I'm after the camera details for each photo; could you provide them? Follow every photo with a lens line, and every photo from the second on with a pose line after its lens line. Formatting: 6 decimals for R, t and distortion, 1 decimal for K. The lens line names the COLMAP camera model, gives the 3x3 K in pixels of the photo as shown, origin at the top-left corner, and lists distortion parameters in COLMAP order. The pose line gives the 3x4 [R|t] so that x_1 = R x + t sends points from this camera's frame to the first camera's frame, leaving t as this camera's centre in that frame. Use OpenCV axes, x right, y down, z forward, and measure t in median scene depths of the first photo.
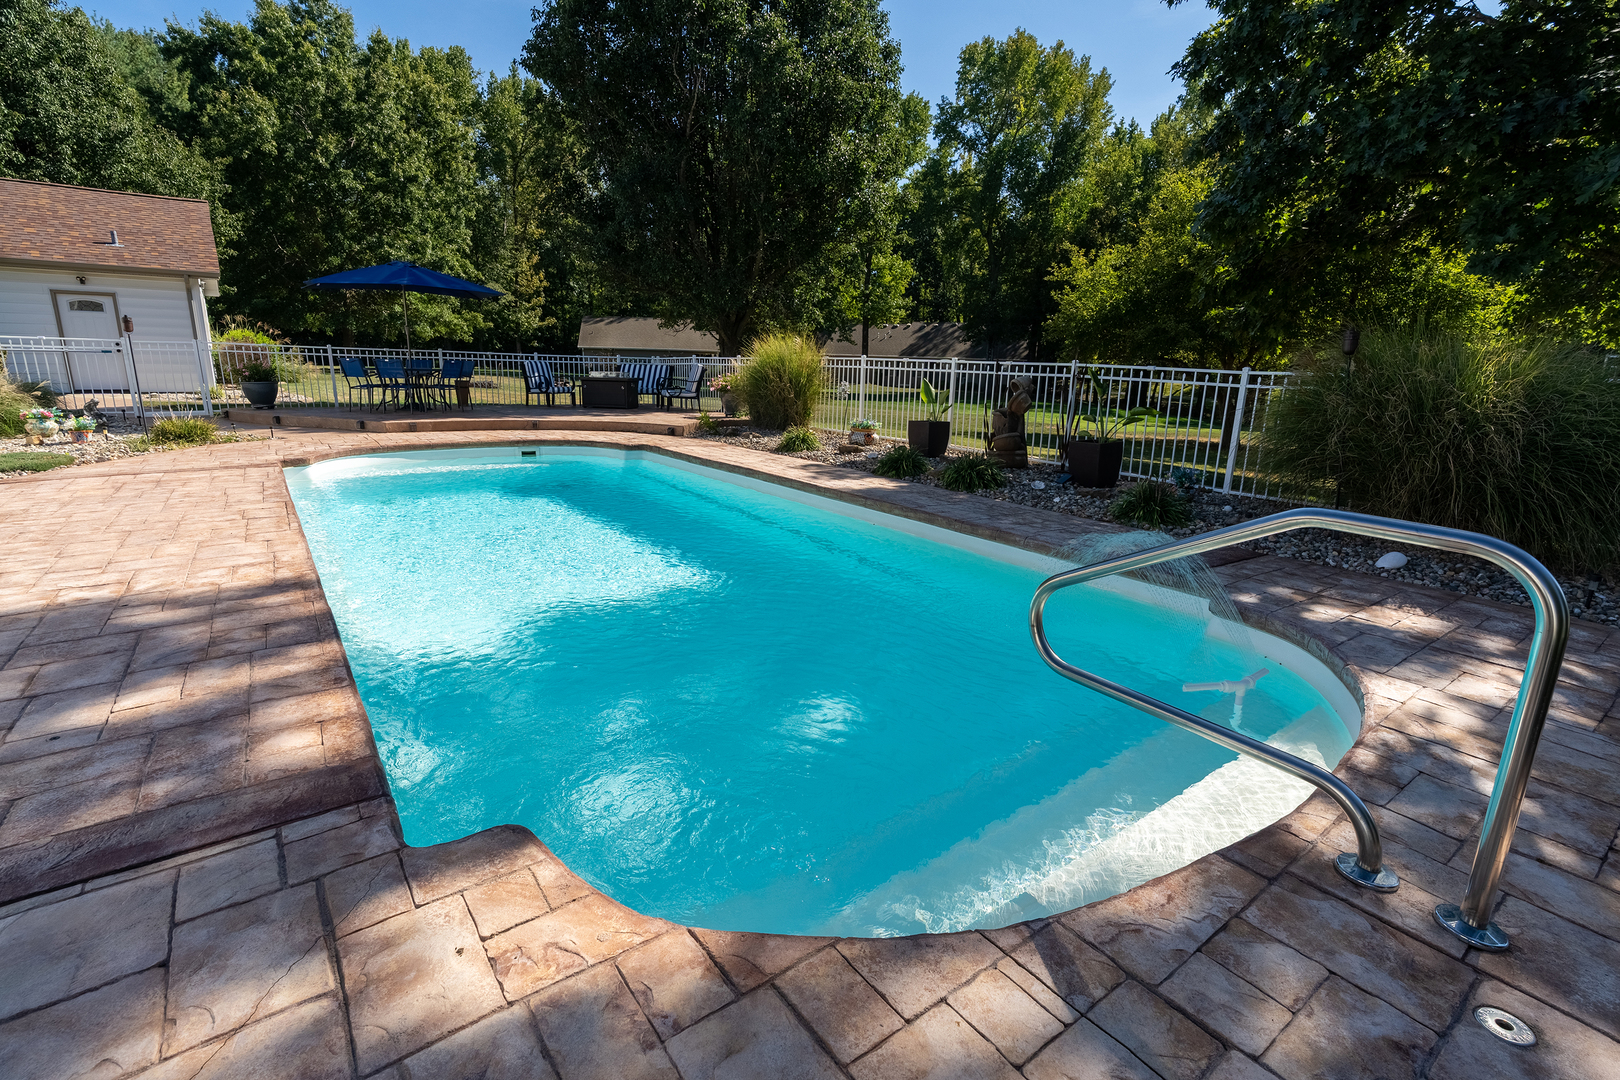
lens RADIAL K [[750.6, 0, 810.0], [0, 750.6, 540.0], [0, 0, 1]] dist [-0.001221, -0.000265]
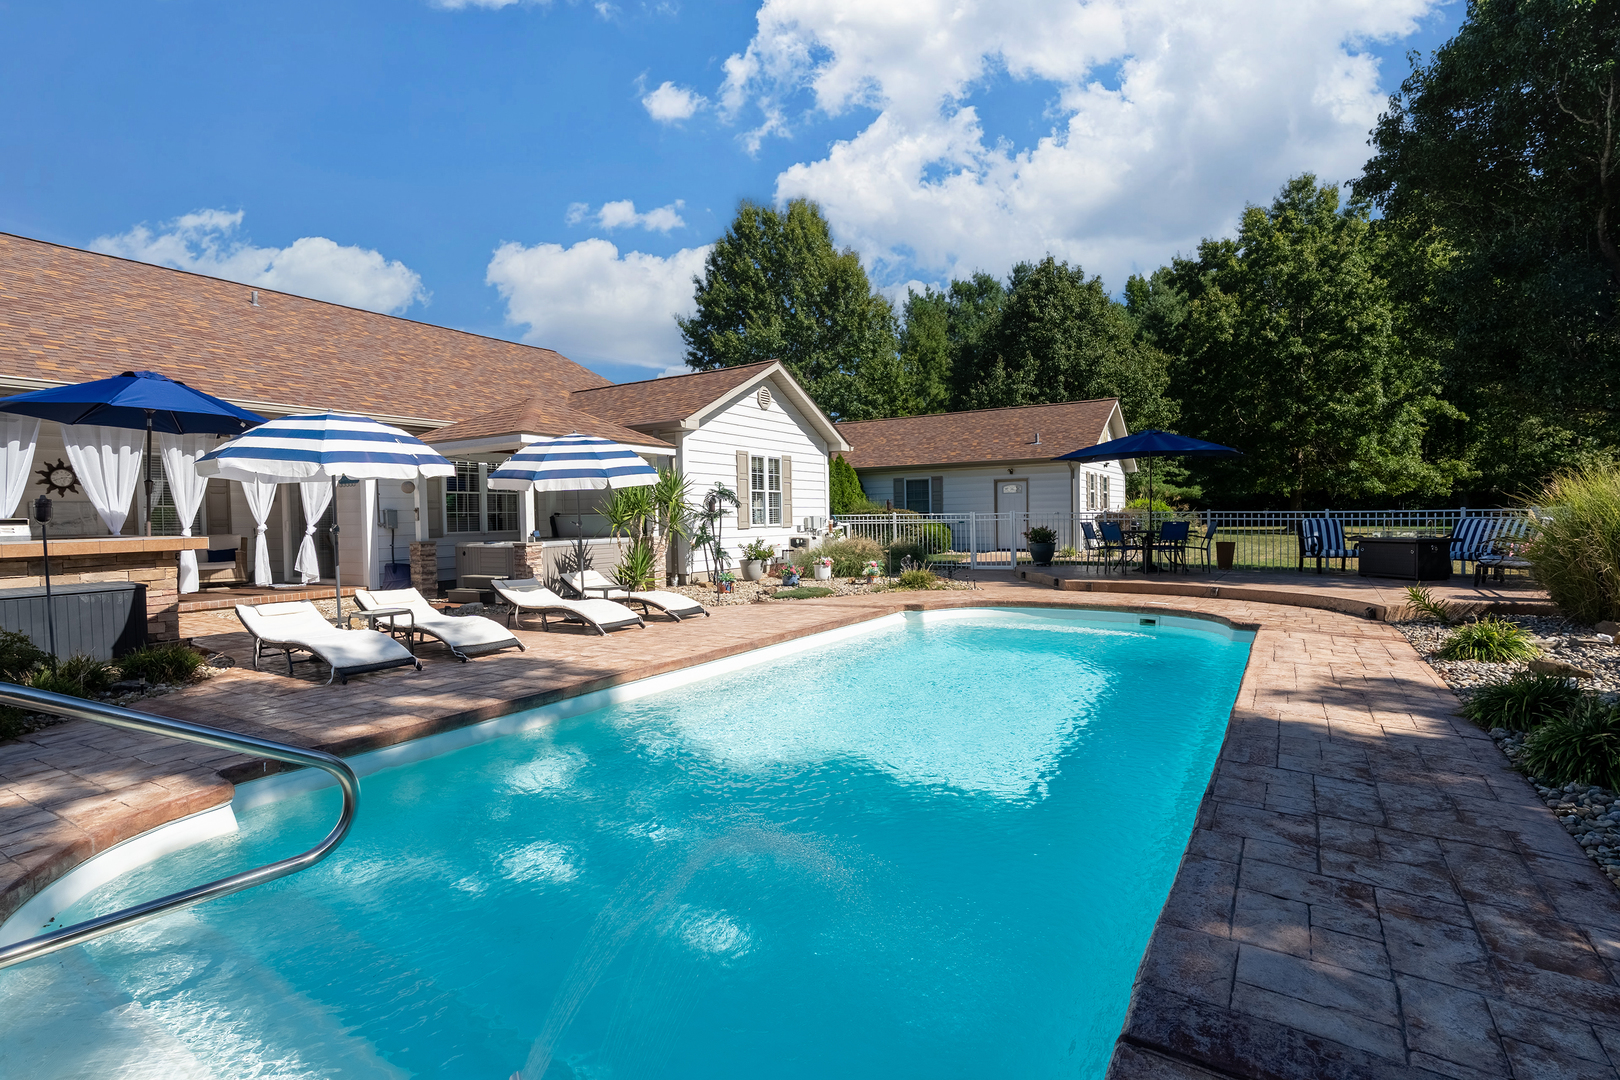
lens RADIAL K [[768.9, 0, 810.0], [0, 768.9, 540.0], [0, 0, 1]] dist [-0.000535, -0.000098]
pose [[0.356473, -0.003002, -0.934301, 0.218241], [-0.192527, 0.978297, -0.076601, -0.040298], [0.914254, 0.207185, 0.348158, 0.184615]]
